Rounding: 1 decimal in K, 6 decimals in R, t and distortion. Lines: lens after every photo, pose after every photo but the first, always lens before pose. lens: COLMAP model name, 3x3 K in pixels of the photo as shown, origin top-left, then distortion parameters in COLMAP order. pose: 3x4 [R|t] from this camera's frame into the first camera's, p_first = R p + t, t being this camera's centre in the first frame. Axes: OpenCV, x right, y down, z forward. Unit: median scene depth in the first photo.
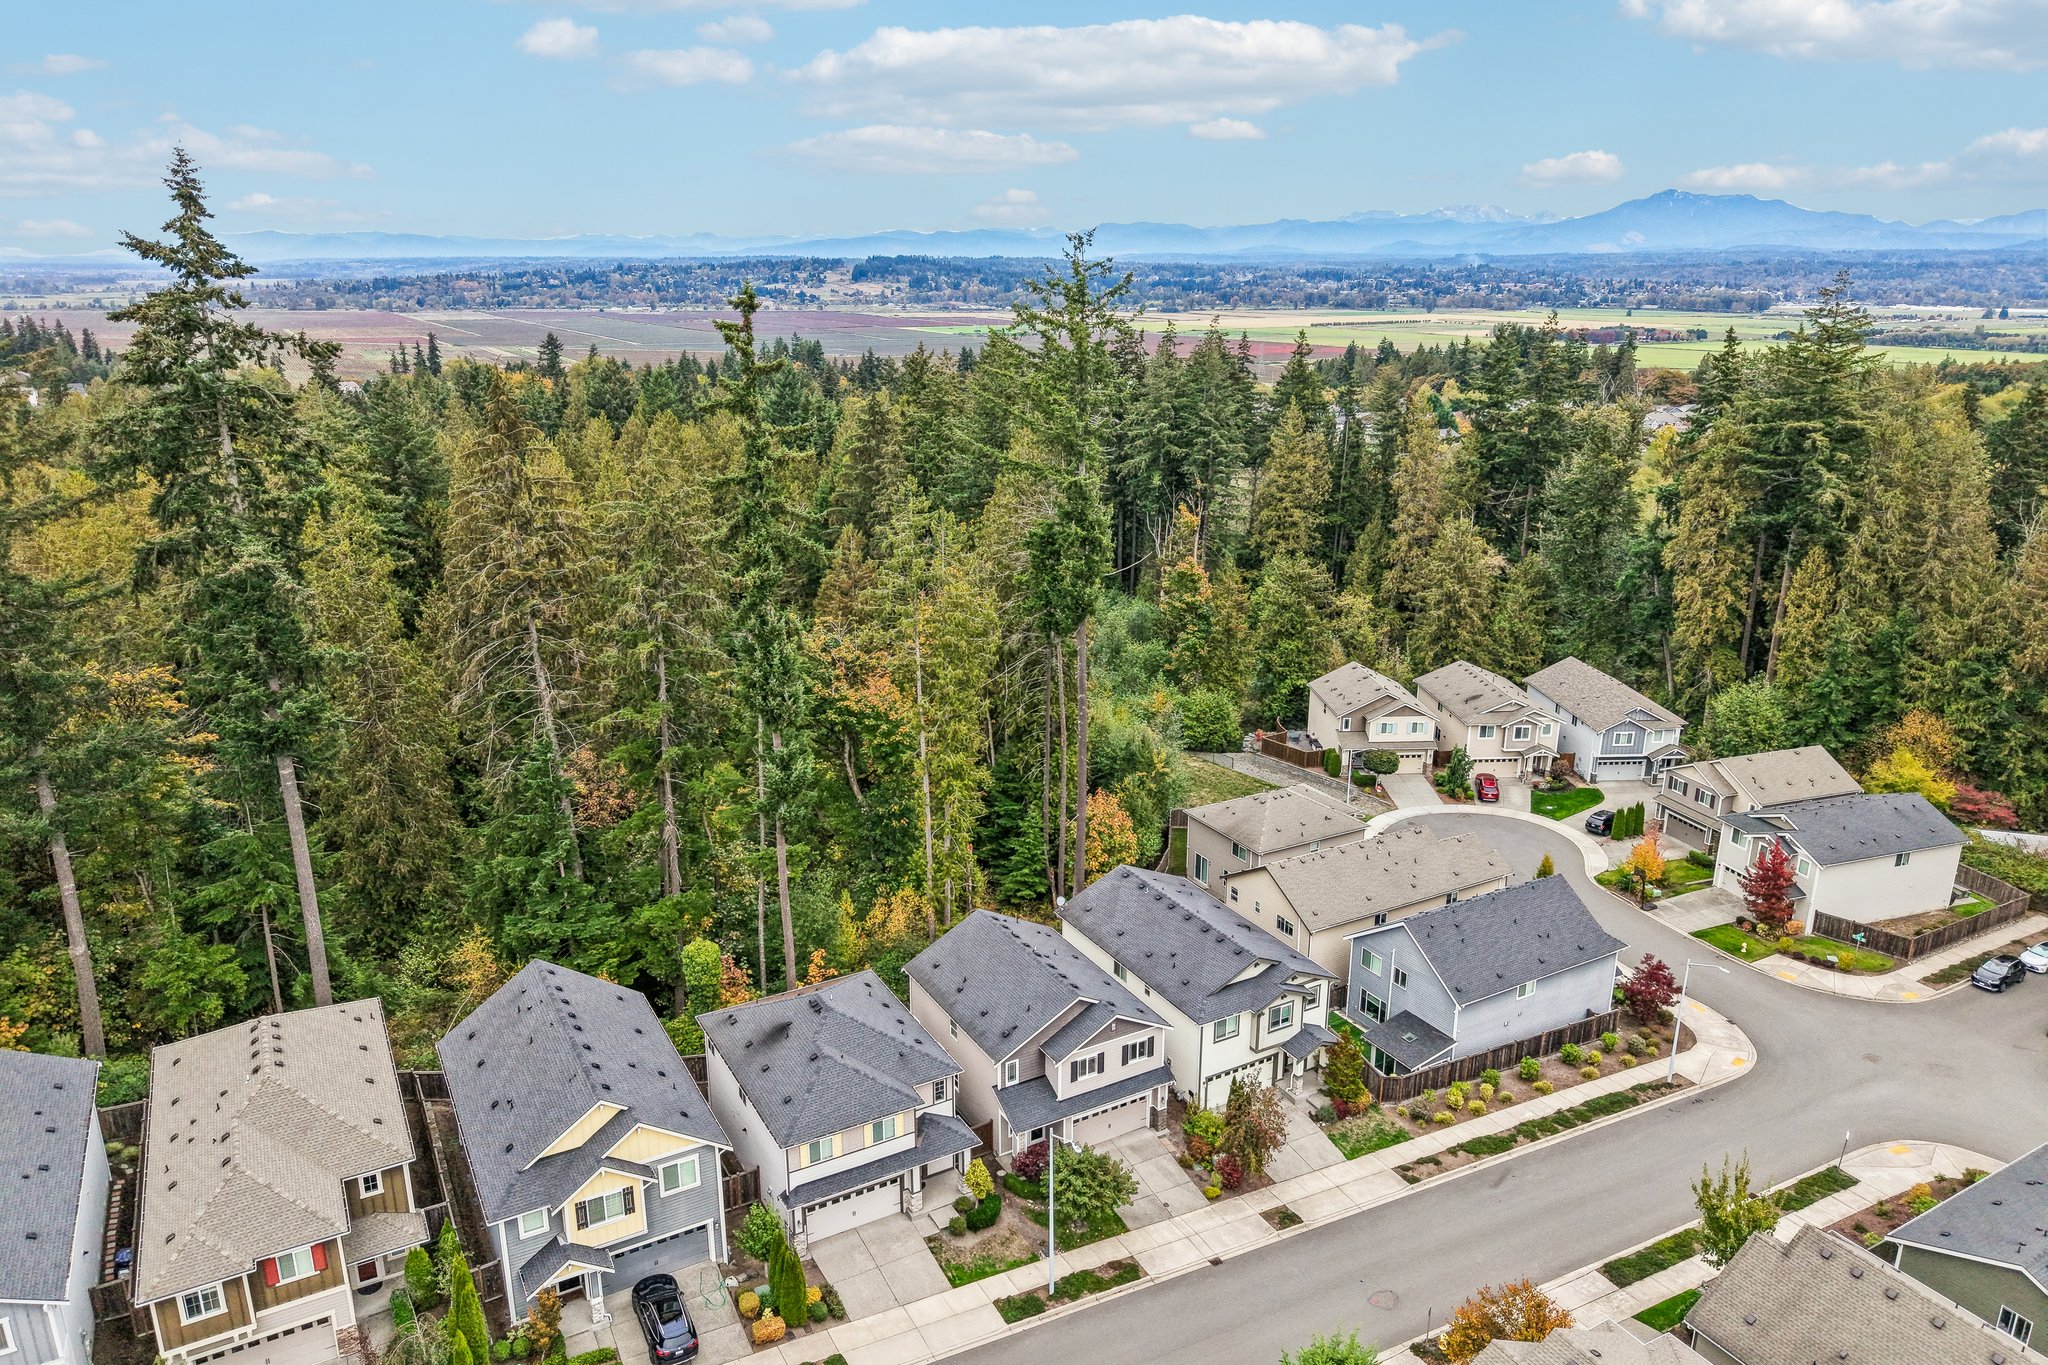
lens RADIAL K [[1366.6, 0, 1026.0], [0, 1366.6, 682.1], [0, 0, 1]] dist [0.025257, -0.024007]
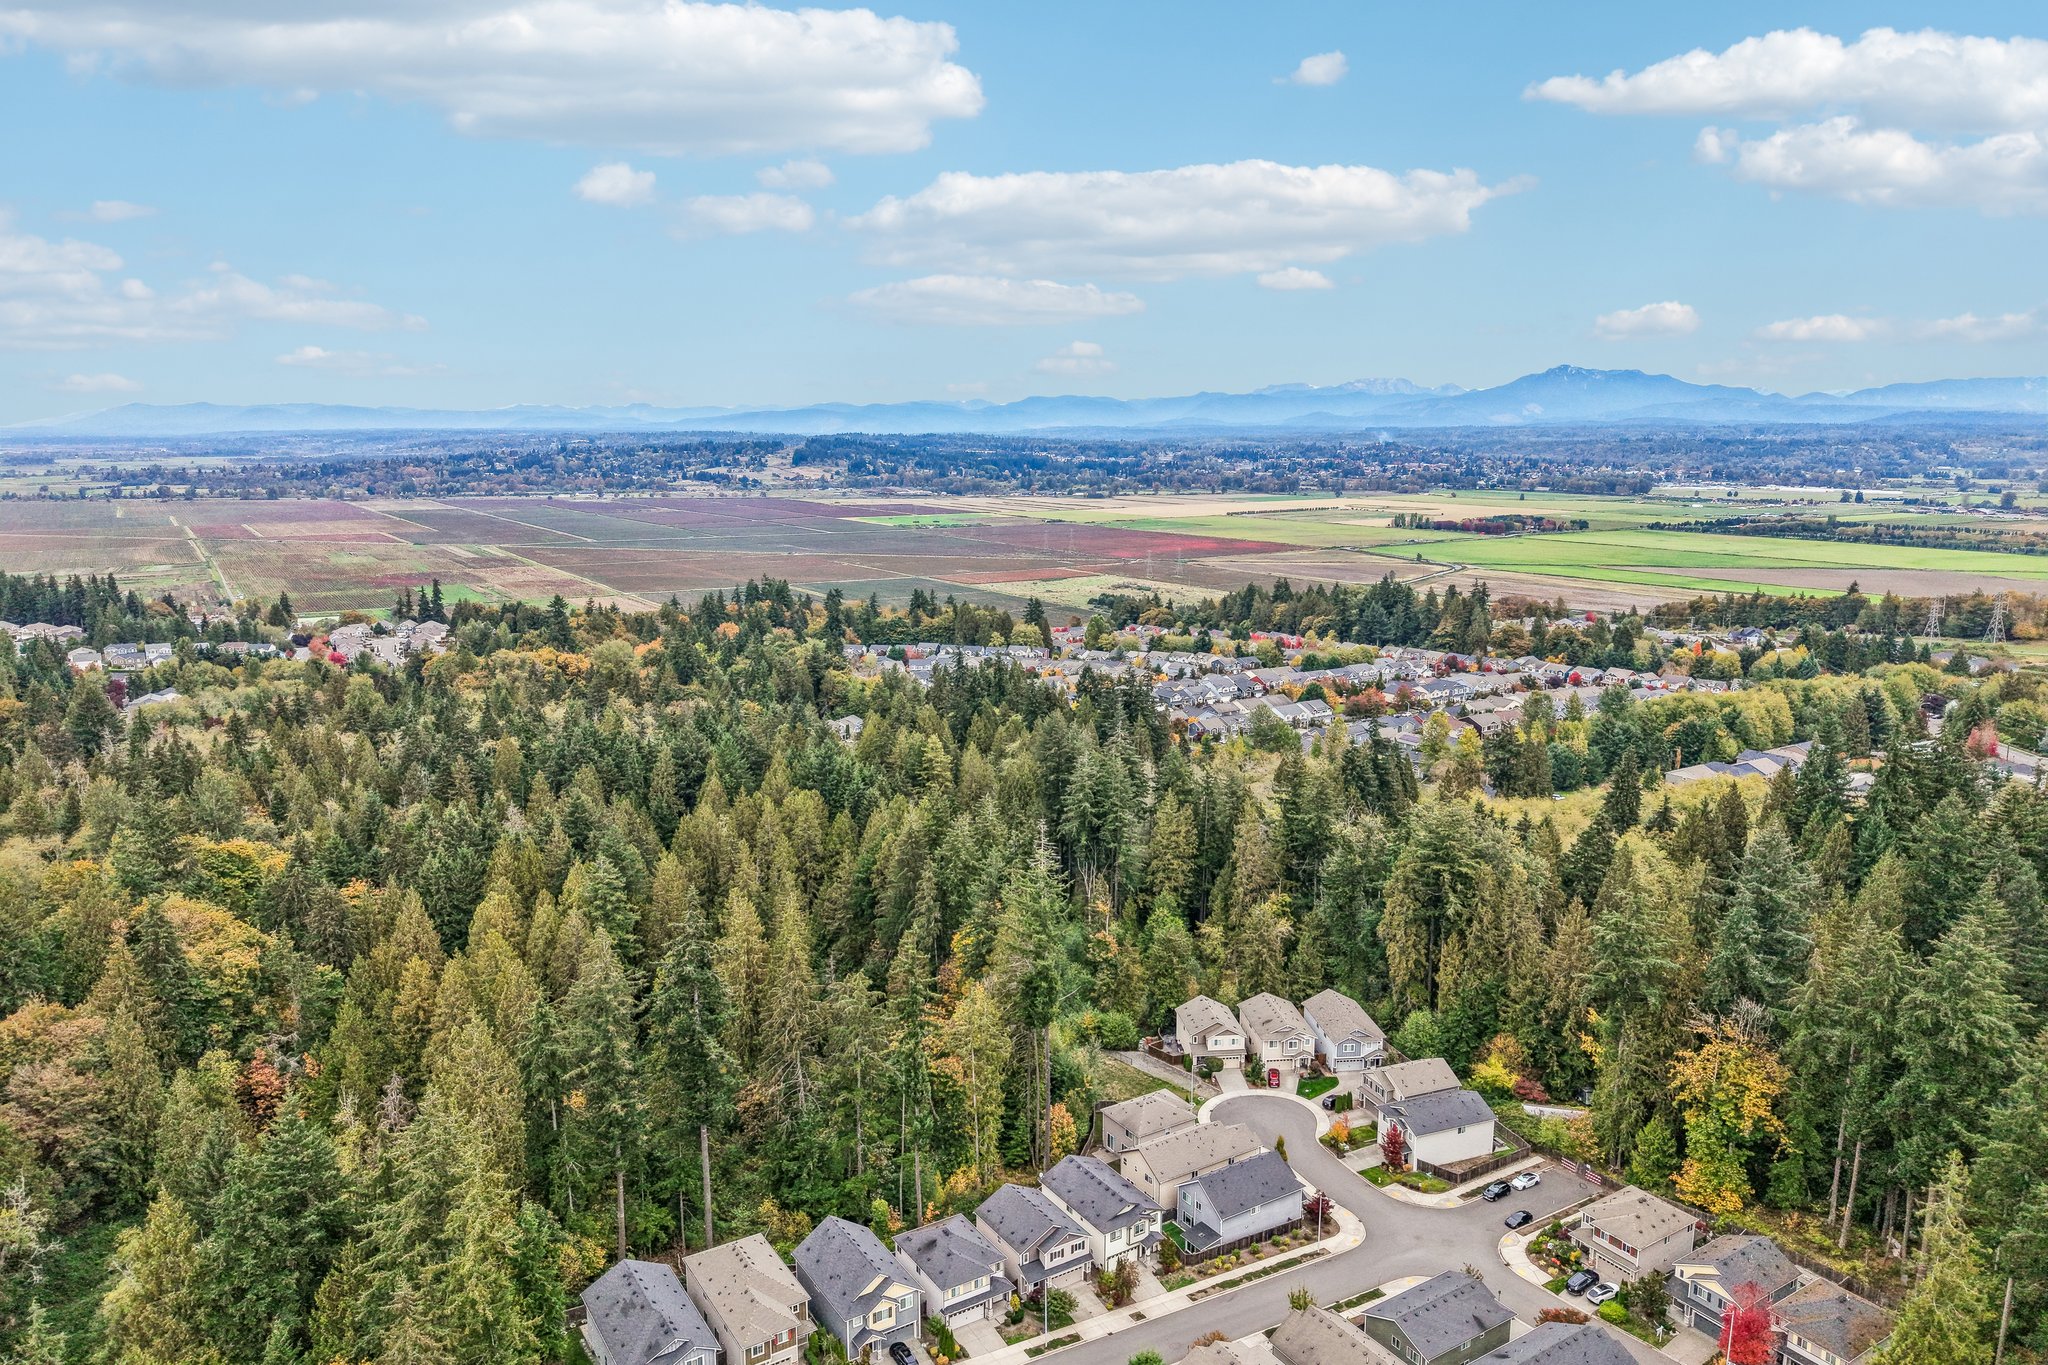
lens RADIAL K [[1355.5, 0, 1024.7], [0, 1355.5, 699.5], [0, 0, 1]] dist [0.032963, -0.044570]
pose [[0.998810, -0.012055, 0.047250, -0.079028], [0.016917, 0.994446, -0.103878, -0.308156], [-0.045735, 0.104554, 0.993467, -1.029808]]
